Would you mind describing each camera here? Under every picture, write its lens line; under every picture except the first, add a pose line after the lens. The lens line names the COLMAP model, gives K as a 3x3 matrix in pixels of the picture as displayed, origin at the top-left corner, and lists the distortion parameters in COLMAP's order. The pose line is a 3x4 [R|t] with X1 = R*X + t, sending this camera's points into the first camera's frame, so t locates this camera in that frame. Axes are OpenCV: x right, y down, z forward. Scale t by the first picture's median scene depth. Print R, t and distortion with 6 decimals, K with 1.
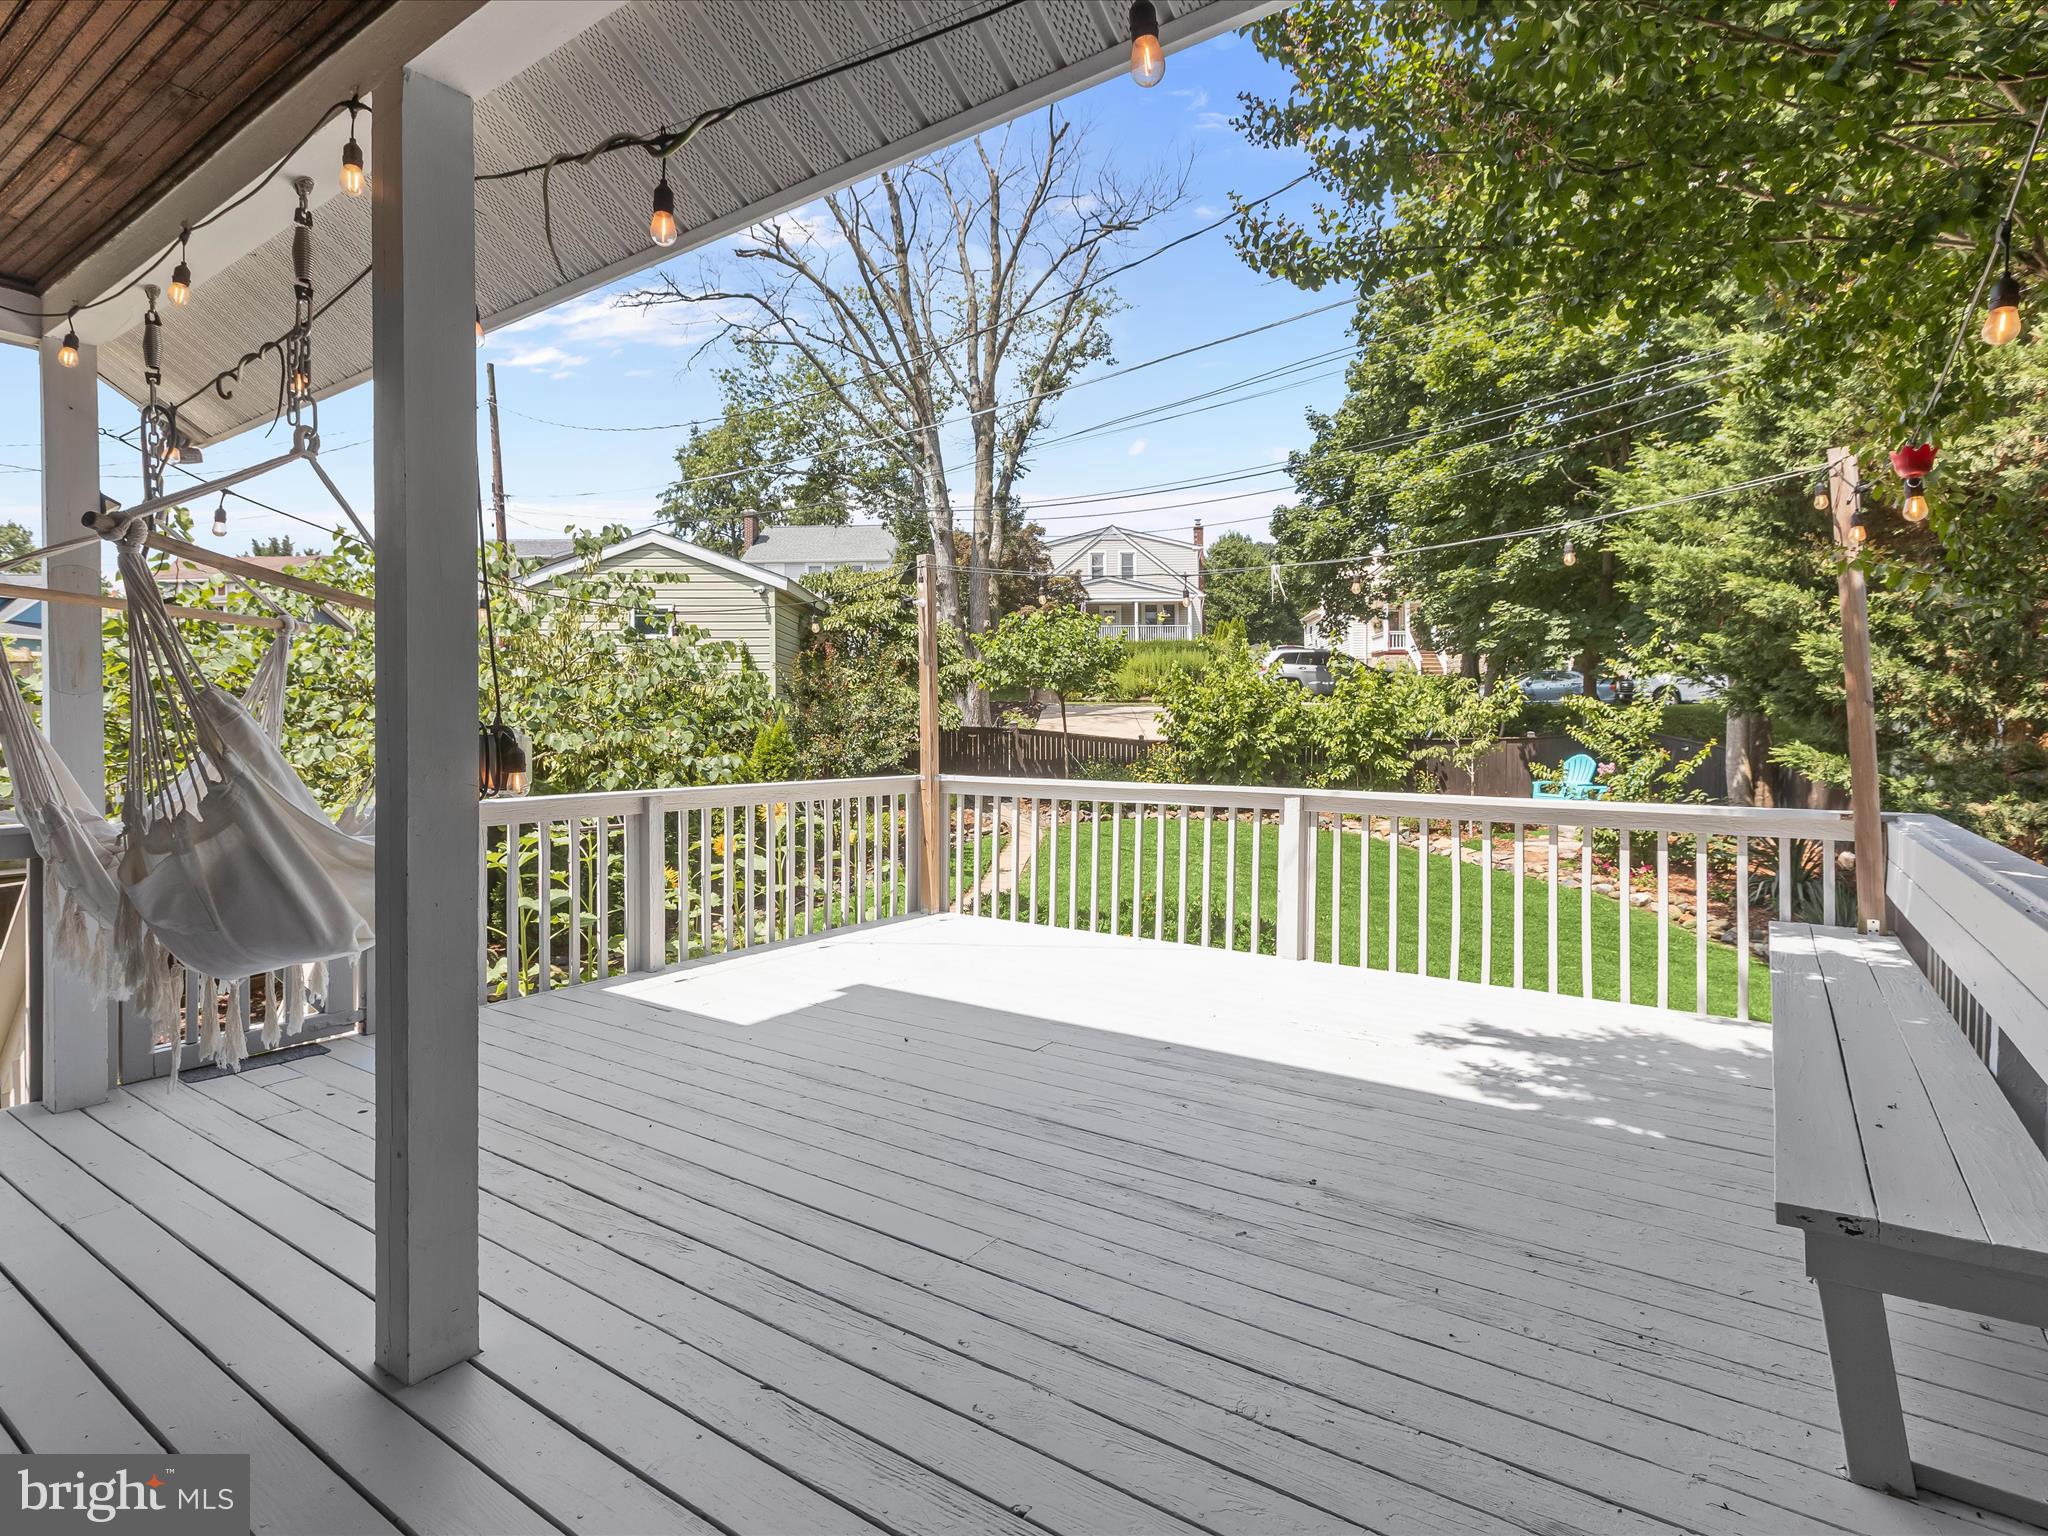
lens RADIAL K [[1040.4, 0, 1033.1], [0, 1040.4, 729.8], [0, 0, 1]] dist [0.000343, 0.002578]
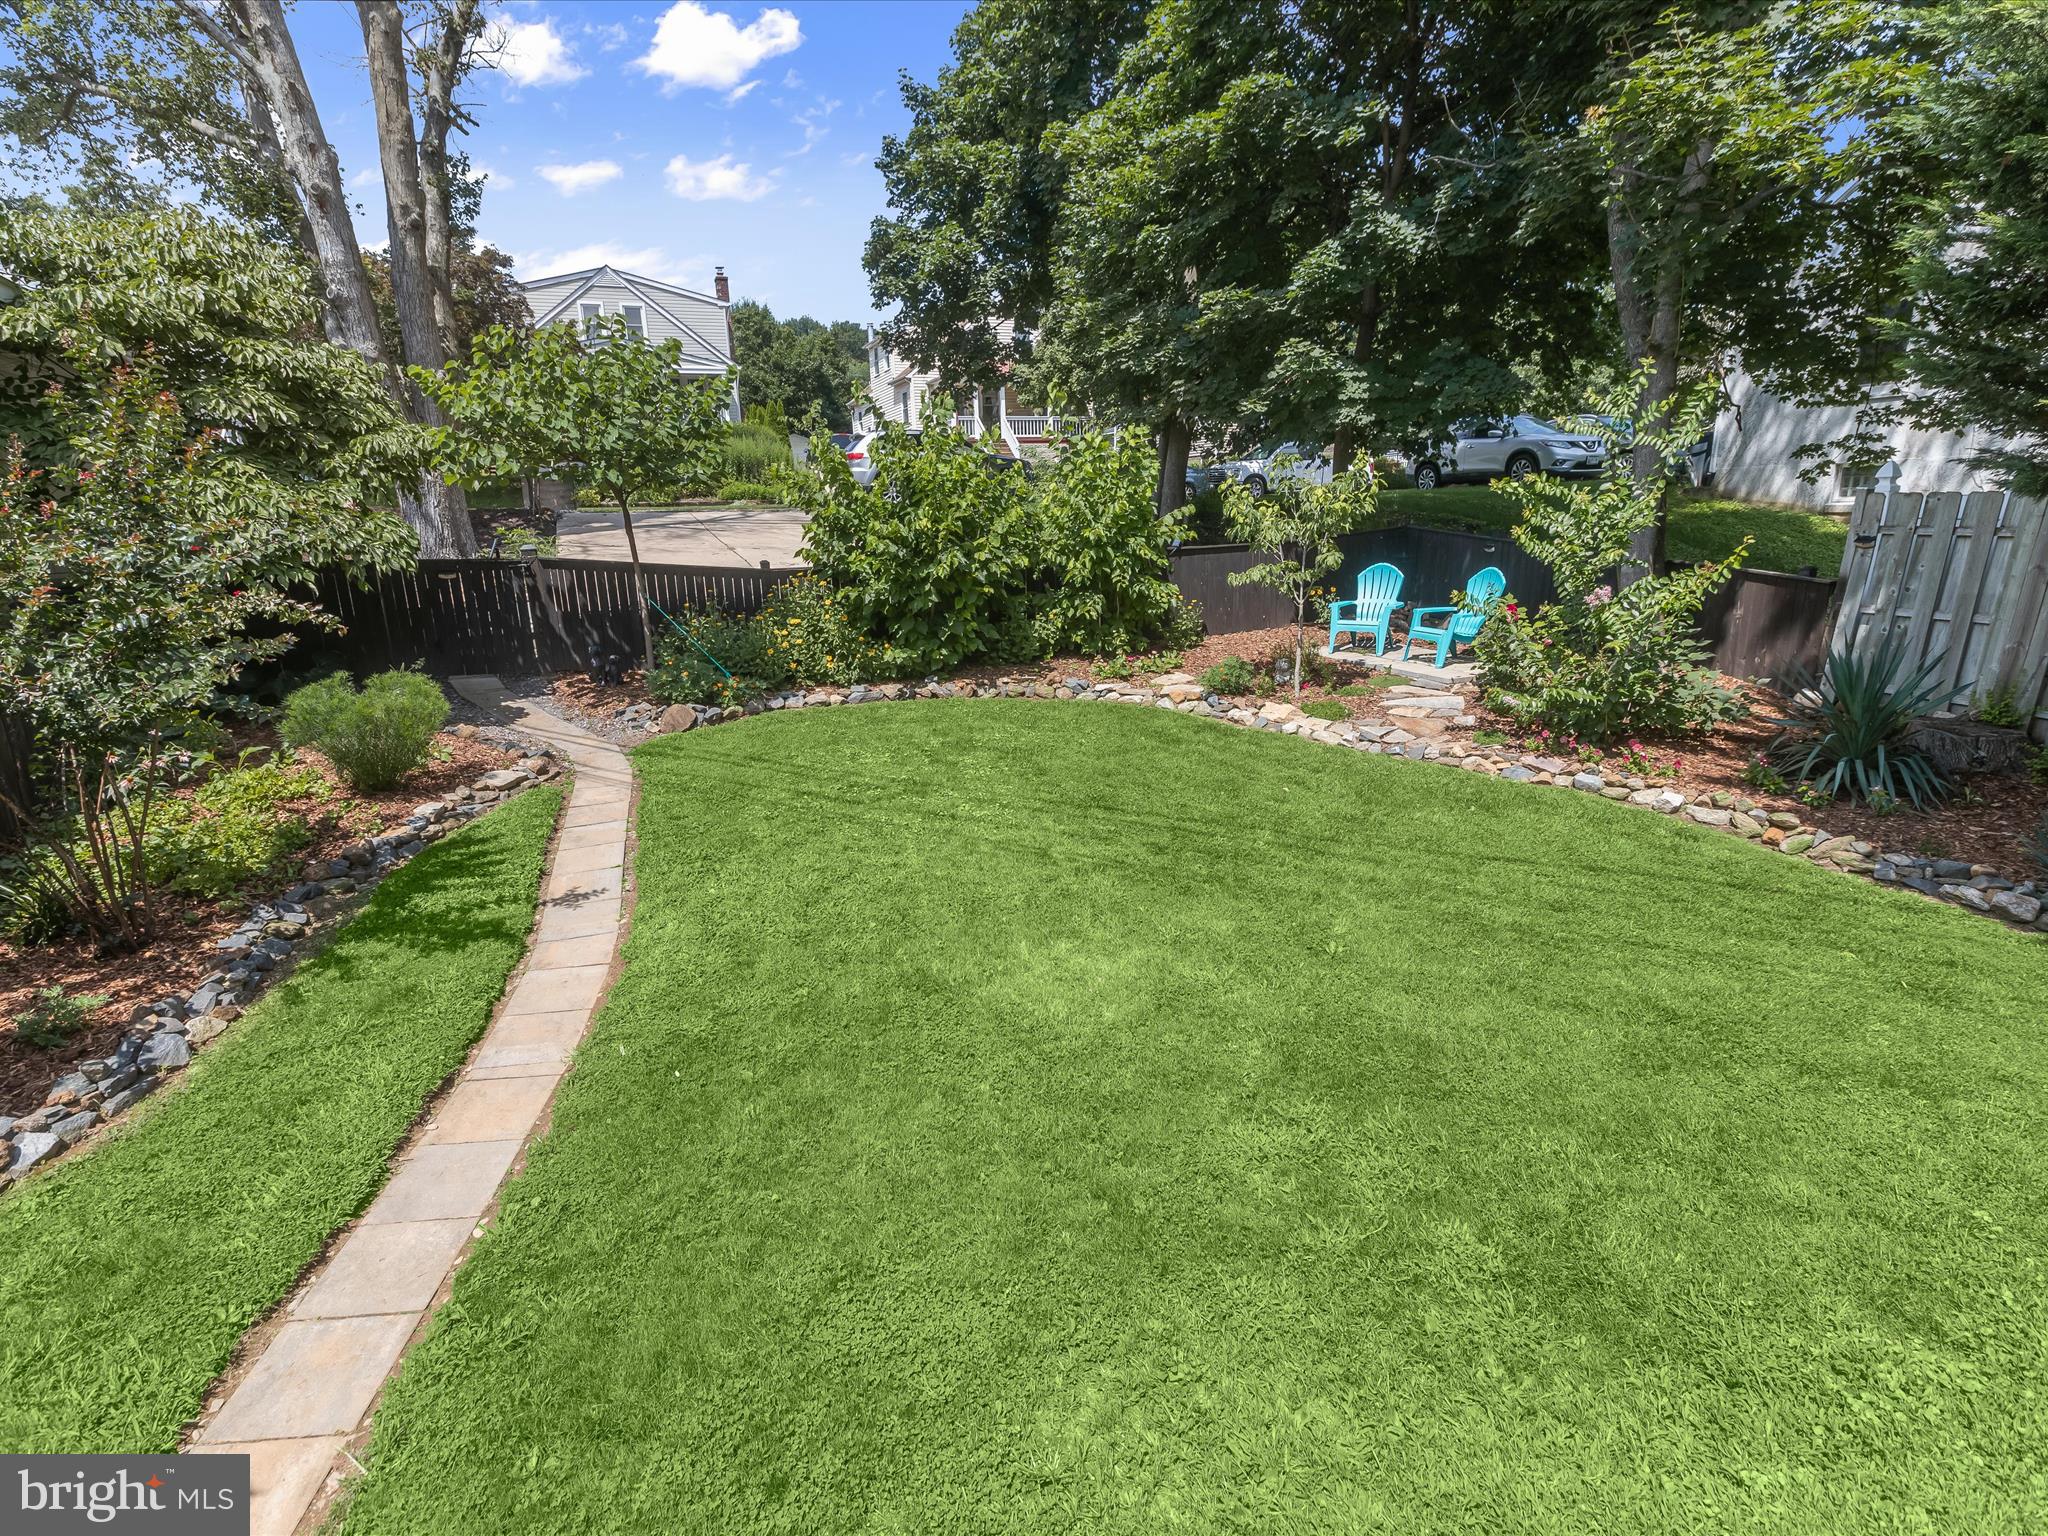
lens RADIAL K [[1040.4, 0, 1029.1], [0, 1040.4, 777.1], [0, 0, 1]] dist [0.000343, 0.002578]
pose [[0.901931, -0.131968, 0.411224, -0.024801], [0.034136, 0.970975, 0.236731, -0.012277], [-0.430529, -0.199477, 0.880257, 0.426700]]
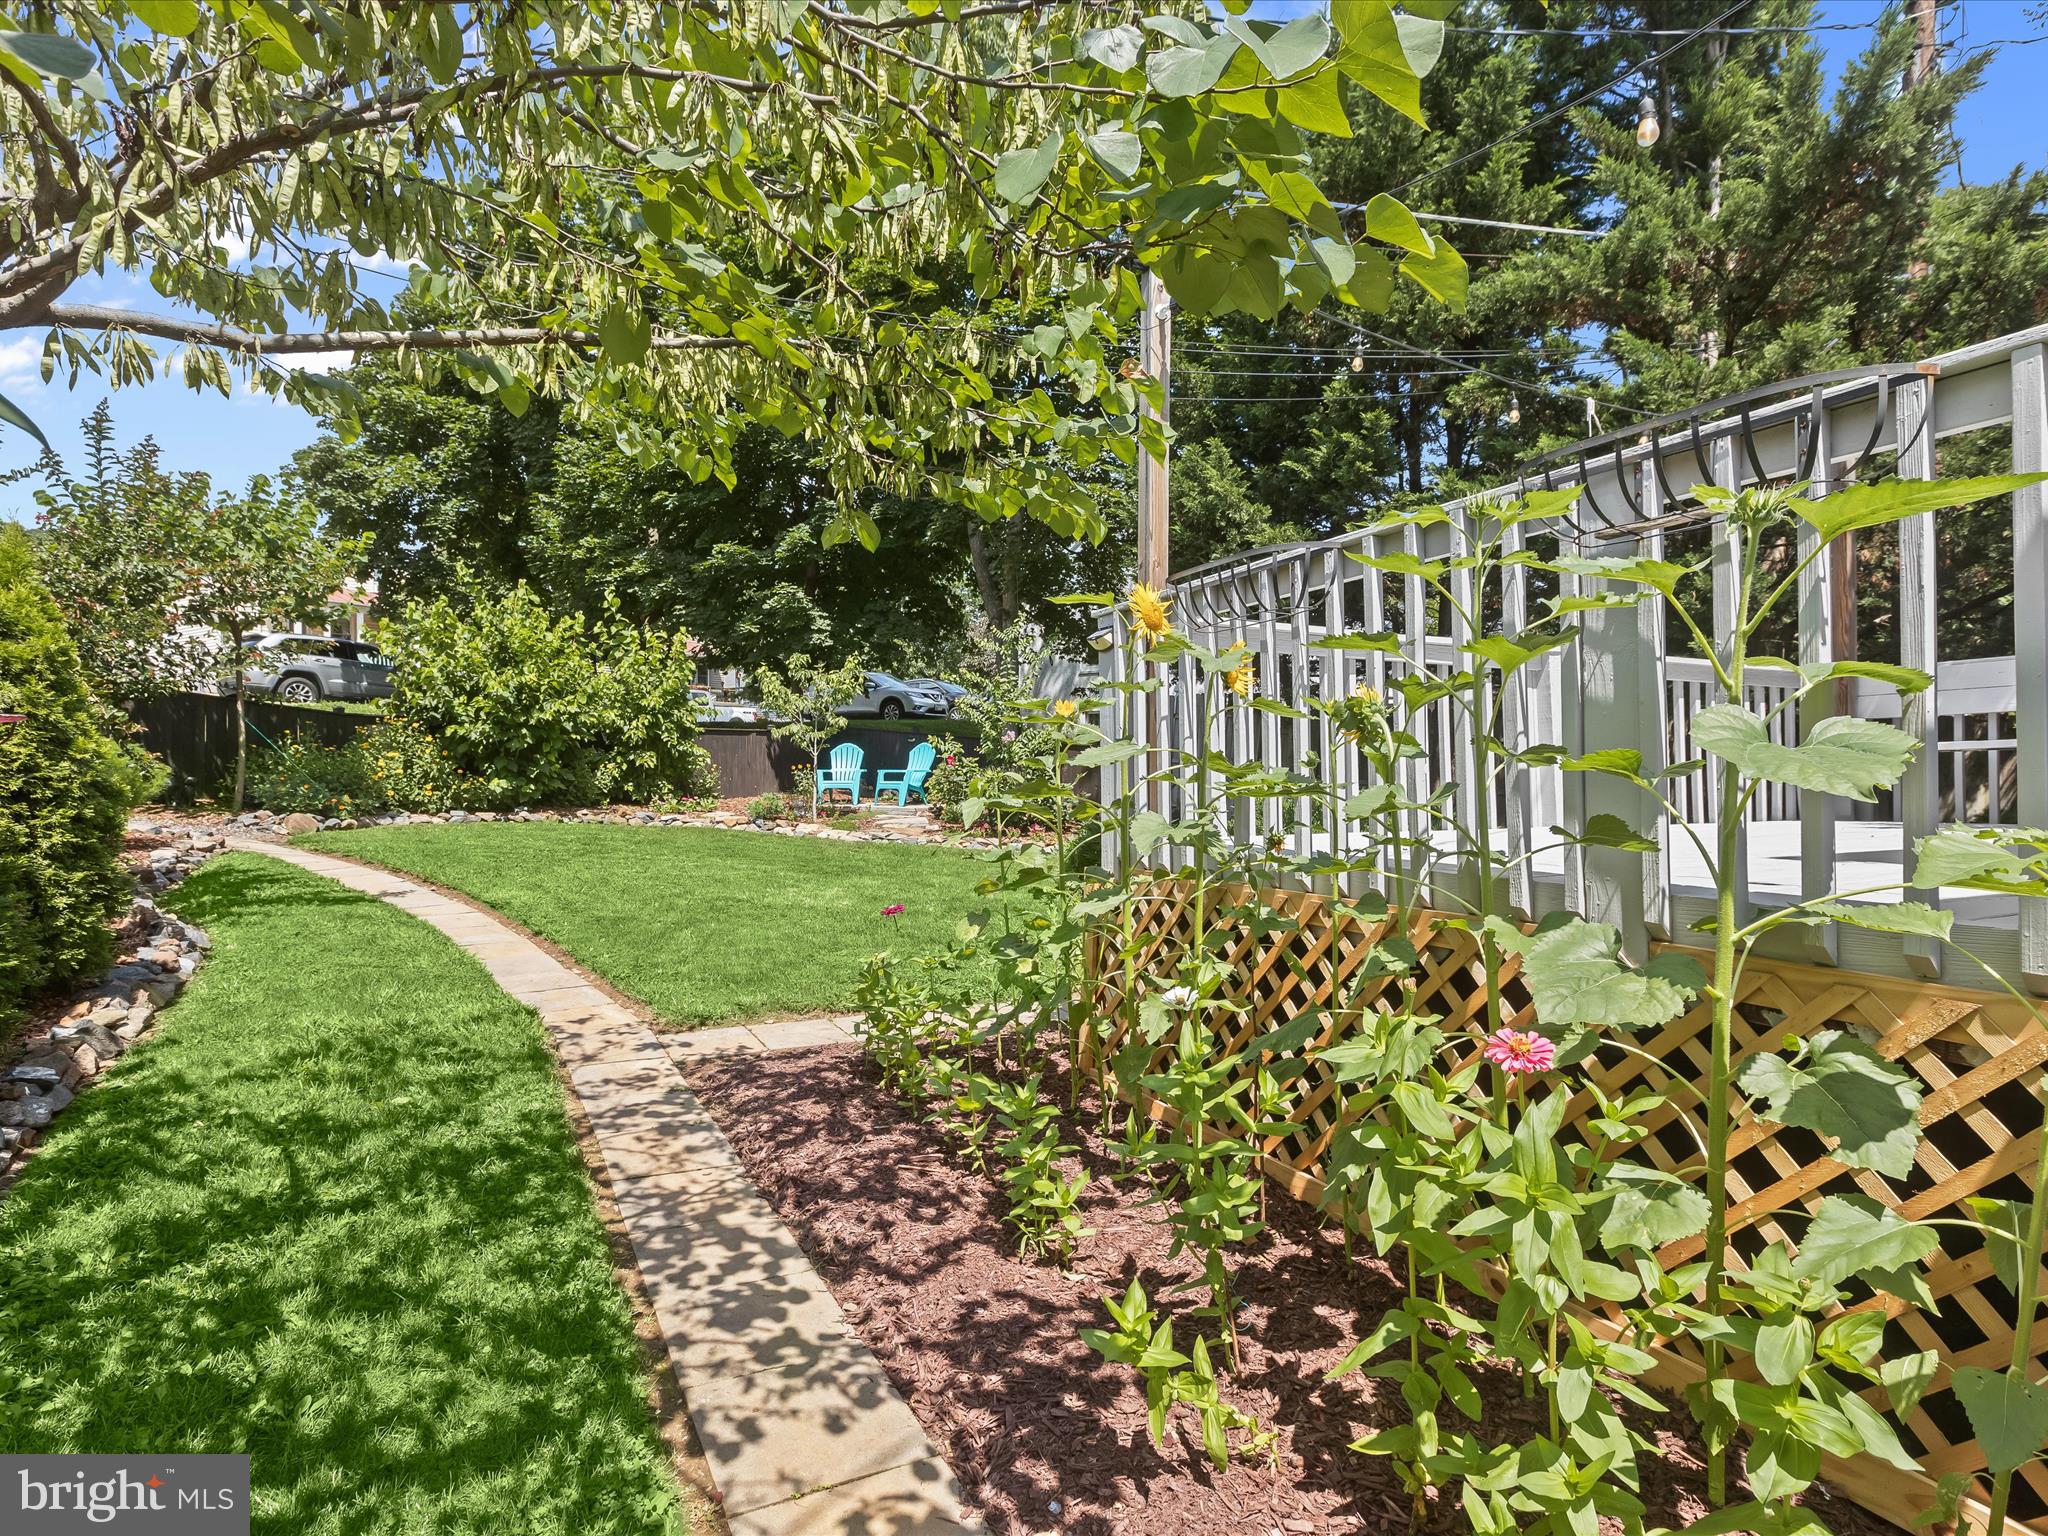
lens RADIAL K [[1040.4, 0, 1024.9], [0, 1040.4, 781.6], [0, 0, 1]] dist [0.000343, 0.002578]
pose [[0.492081, -0.006068, 0.870528, -0.284679], [0.010124, 0.999948, 0.001247, 0.062280], [-0.870490, 0.008200, 0.492117, 0.341558]]
